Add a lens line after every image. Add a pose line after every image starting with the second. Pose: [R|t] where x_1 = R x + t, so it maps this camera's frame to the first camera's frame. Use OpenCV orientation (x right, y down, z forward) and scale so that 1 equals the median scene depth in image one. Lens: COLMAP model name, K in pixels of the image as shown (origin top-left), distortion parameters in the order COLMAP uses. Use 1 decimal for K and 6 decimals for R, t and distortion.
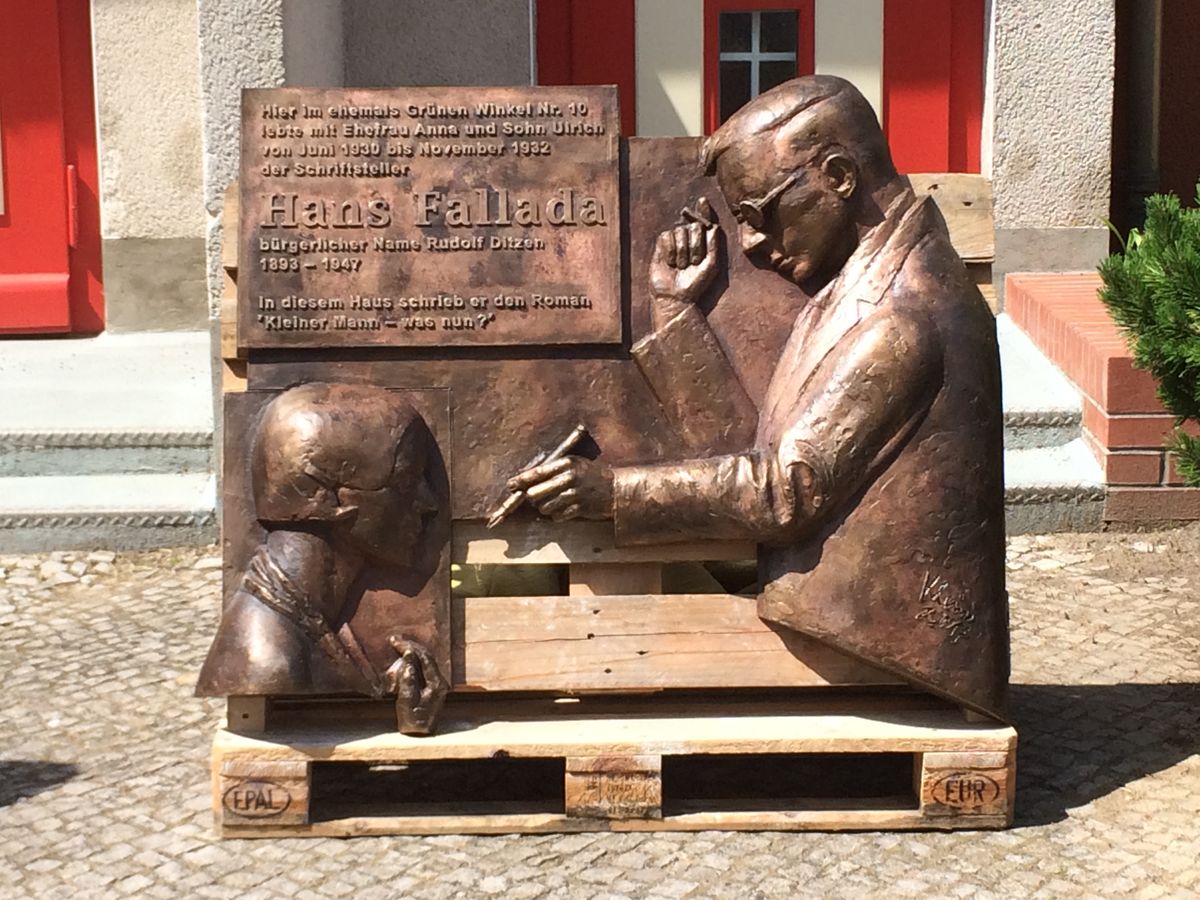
lens RADIAL K [[2791.4, 0, 599.8], [0, 2791.4, 415.0], [0, 0, 1]] dist [0.032647, 0.082112]
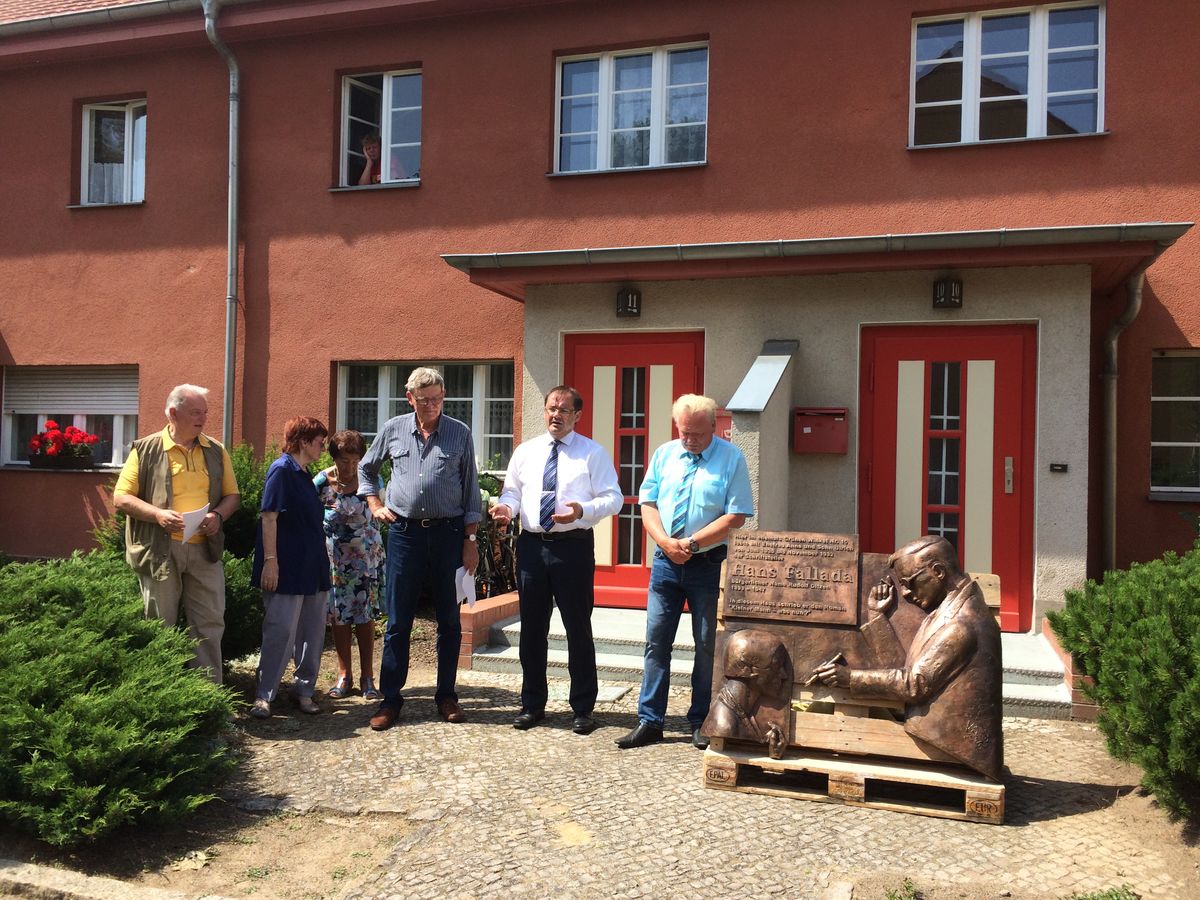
lens RADIAL K [[1027.2, 0, 600.0], [0, 1027.2, 450.0], [0, 0, 1]] dist [0.088313, -0.135943]
pose [[0.950887, 0.029750, -0.308106, 0.079203], [-0.089114, 0.979540, -0.180444, 0.013020], [0.296434, 0.199038, 0.934083, -0.096486]]
